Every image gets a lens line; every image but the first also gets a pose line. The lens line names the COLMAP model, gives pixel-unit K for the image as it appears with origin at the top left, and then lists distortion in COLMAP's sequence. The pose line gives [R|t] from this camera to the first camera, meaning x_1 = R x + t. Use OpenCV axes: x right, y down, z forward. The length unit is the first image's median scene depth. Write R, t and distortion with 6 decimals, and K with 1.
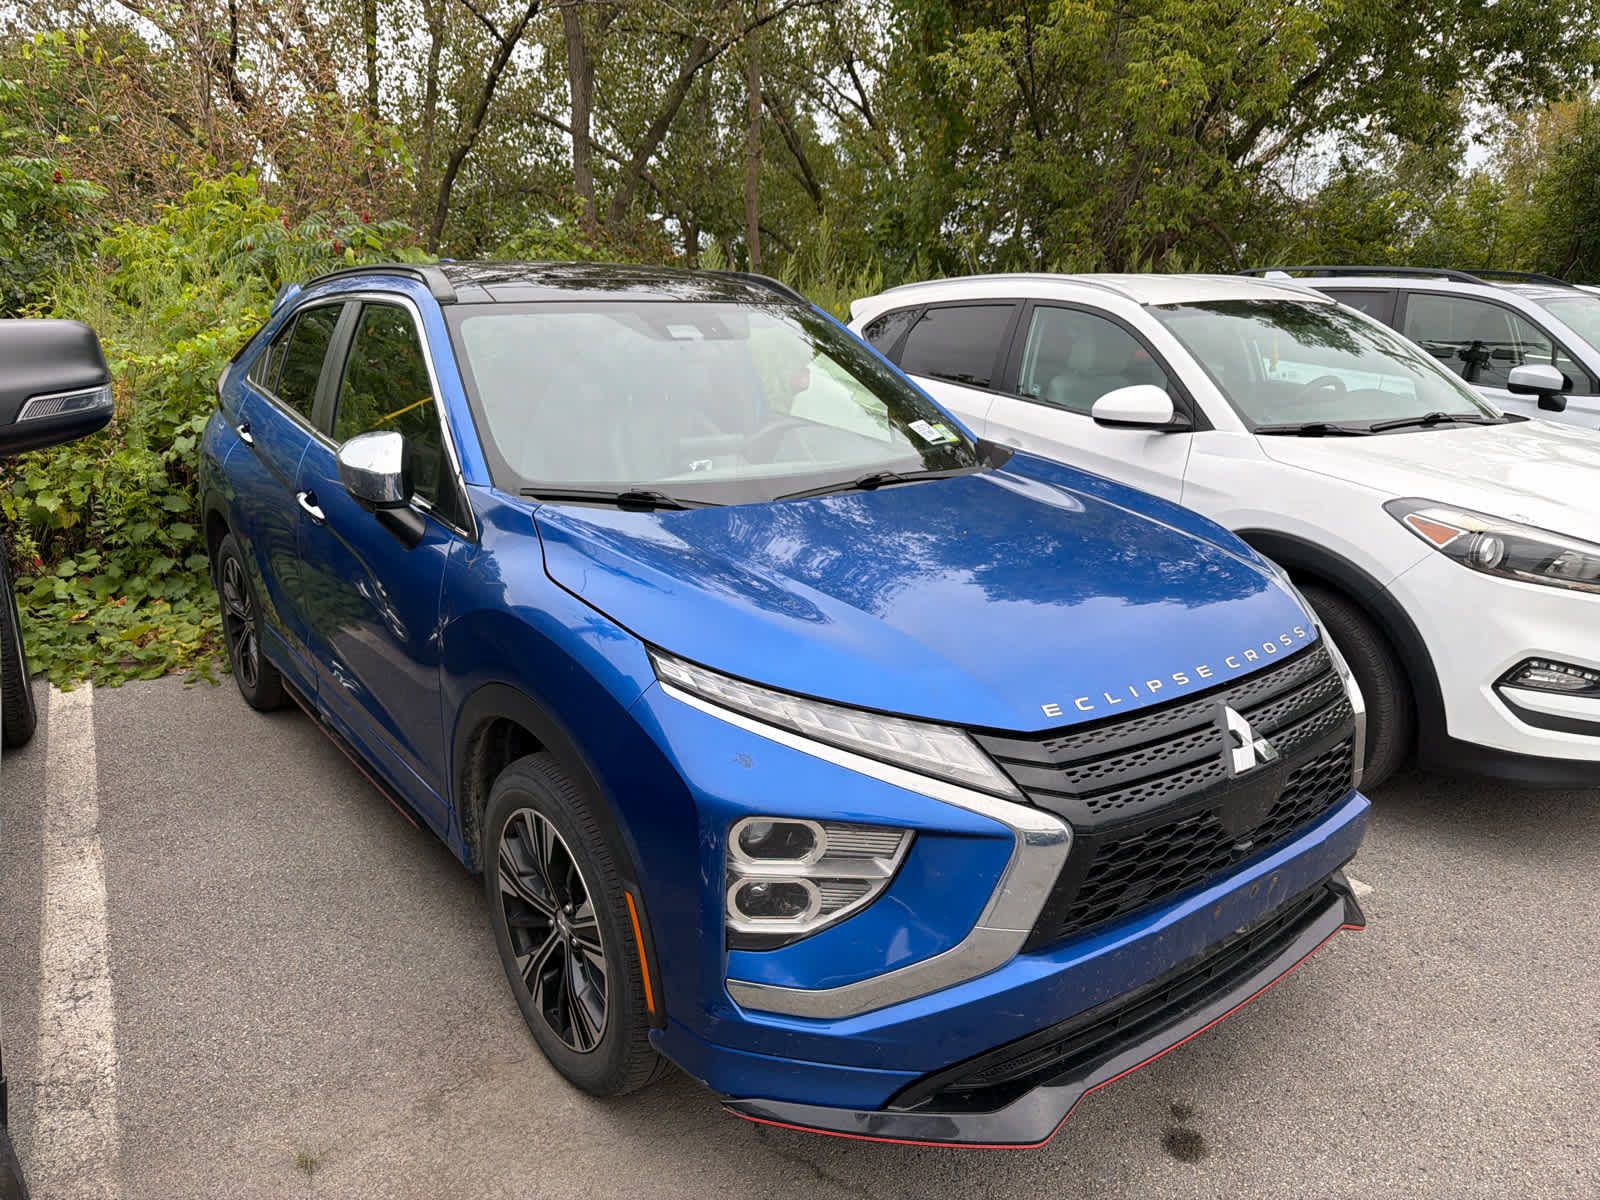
lens RADIAL K [[1179.3, 0, 799.3], [0, 1179.3, 600.9], [0, 0, 1]] dist [-0.001992, -0.008169]
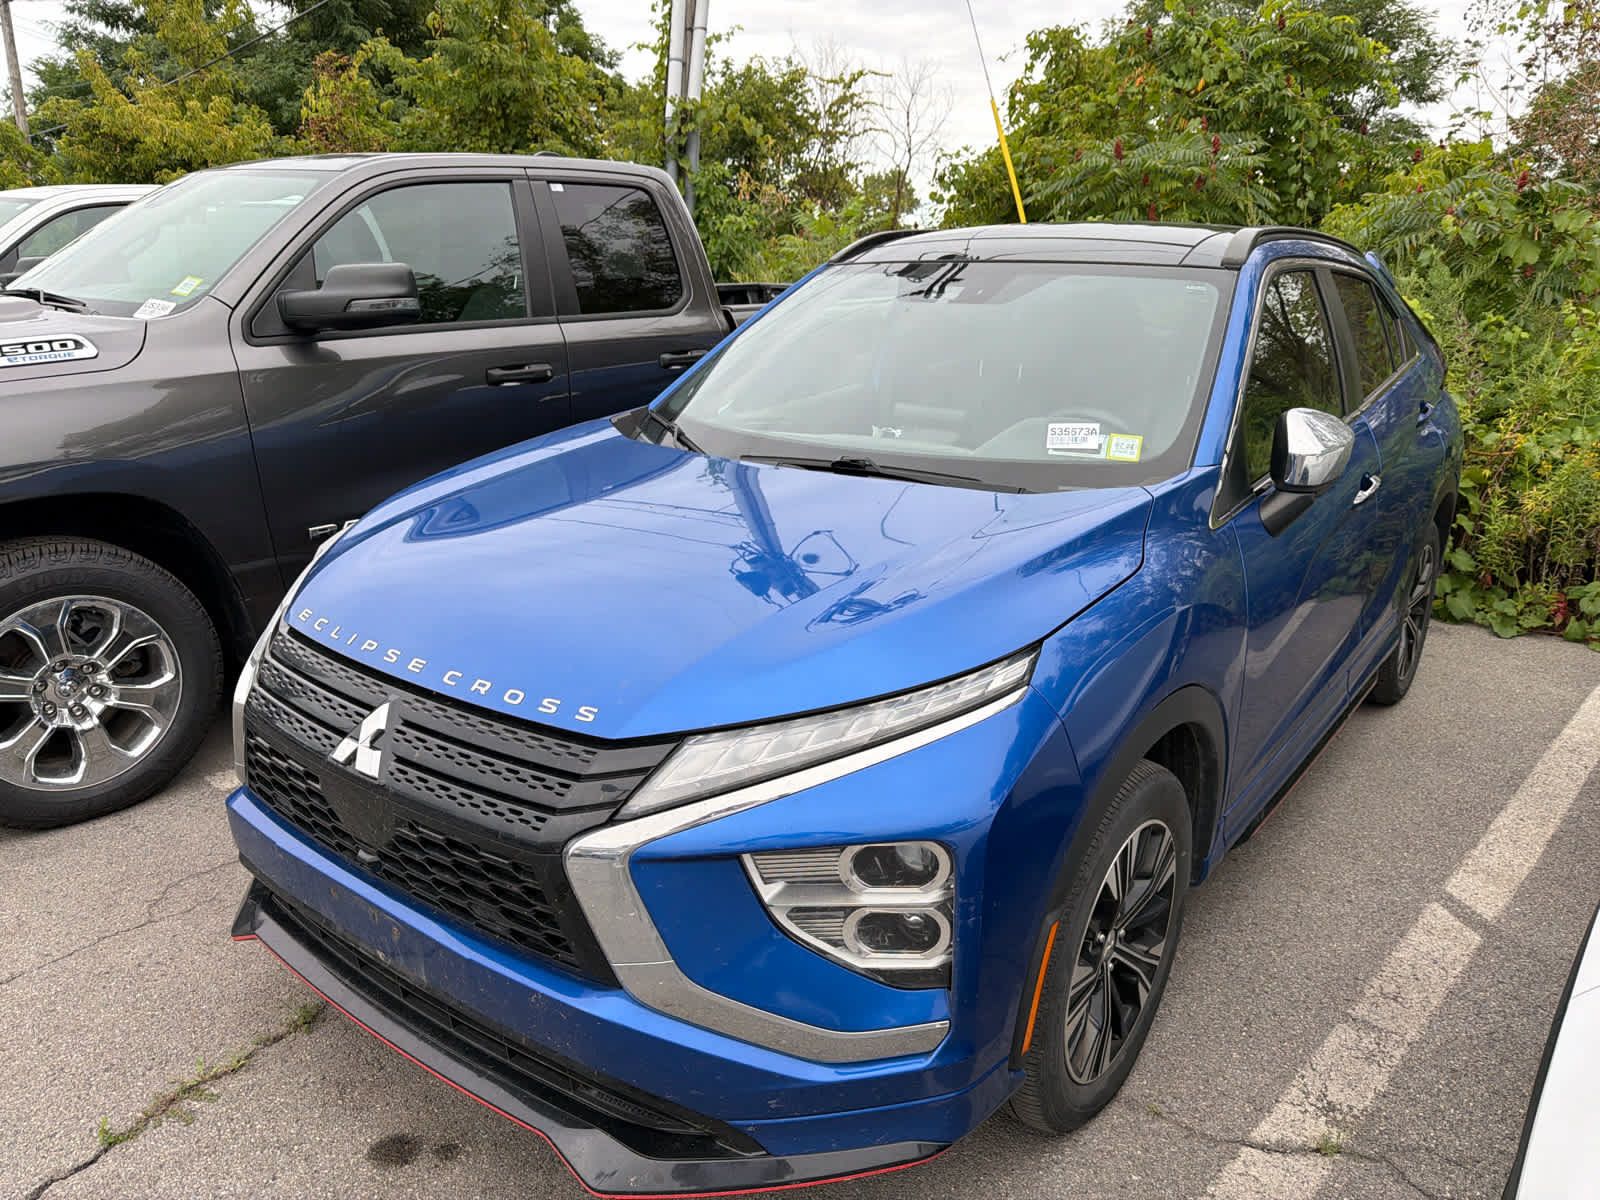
lens RADIAL K [[1153.5, 0, 786.8], [0, 1153.5, 606.6], [0, 0, 1]] dist [0.003250, -0.006187]
pose [[0.238109, 0.276221, -0.931132, 0.639054], [-0.255556, 0.942741, 0.214315, -0.126937], [0.937014, 0.186926, 0.295065, 0.526061]]
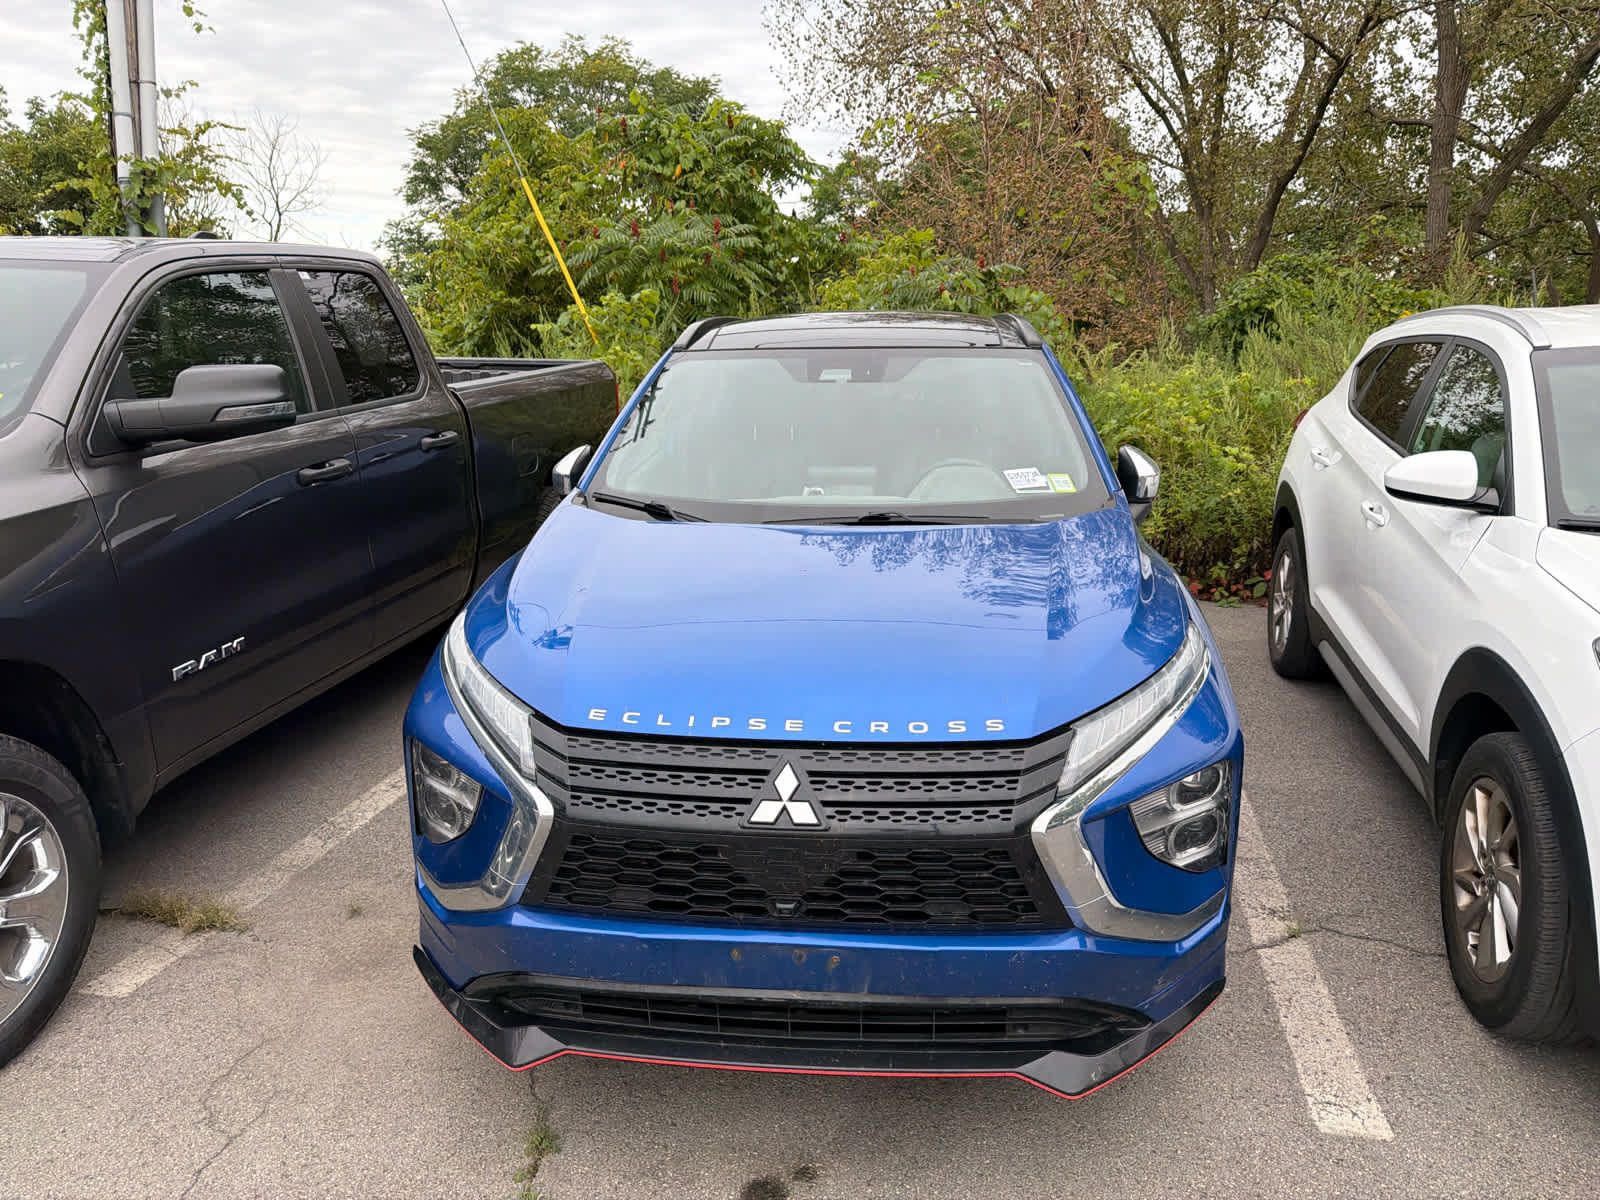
lens RADIAL K [[1176.5, 0, 789.8], [0, 1176.5, 593.4], [0, 0, 1]] dist [0.006205, -0.018195]
pose [[0.722367, 0.148064, -0.675472, 0.530362], [-0.163768, 0.985650, 0.040918, -0.048727], [0.671838, 0.081063, 0.736249, 0.129518]]
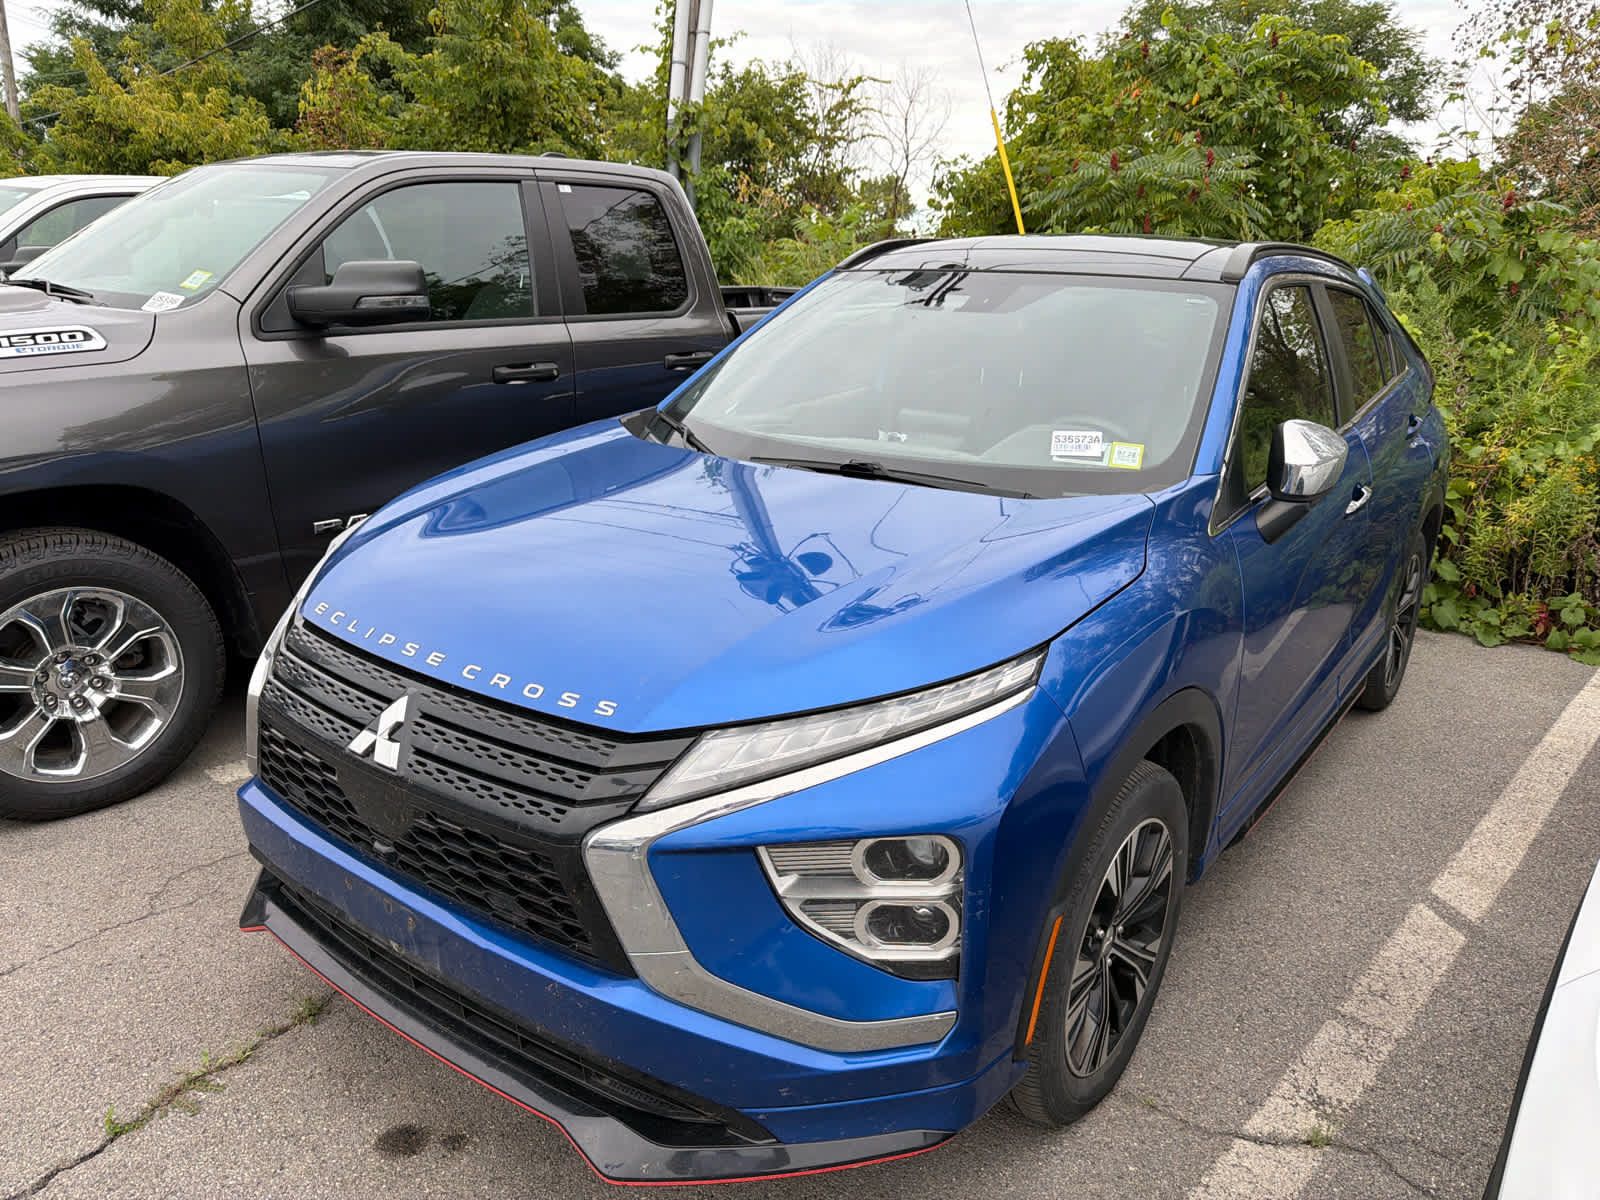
lens RADIAL K [[1153.2, 0, 804.3], [0, 1153.2, 598.3], [0, 0, 1]] dist [0.005196, -0.006911]
pose [[0.256341, 0.271248, -0.927747, 0.646839], [-0.272262, 0.941217, 0.199959, -0.125740], [0.927450, 0.201333, 0.315123, 0.514273]]
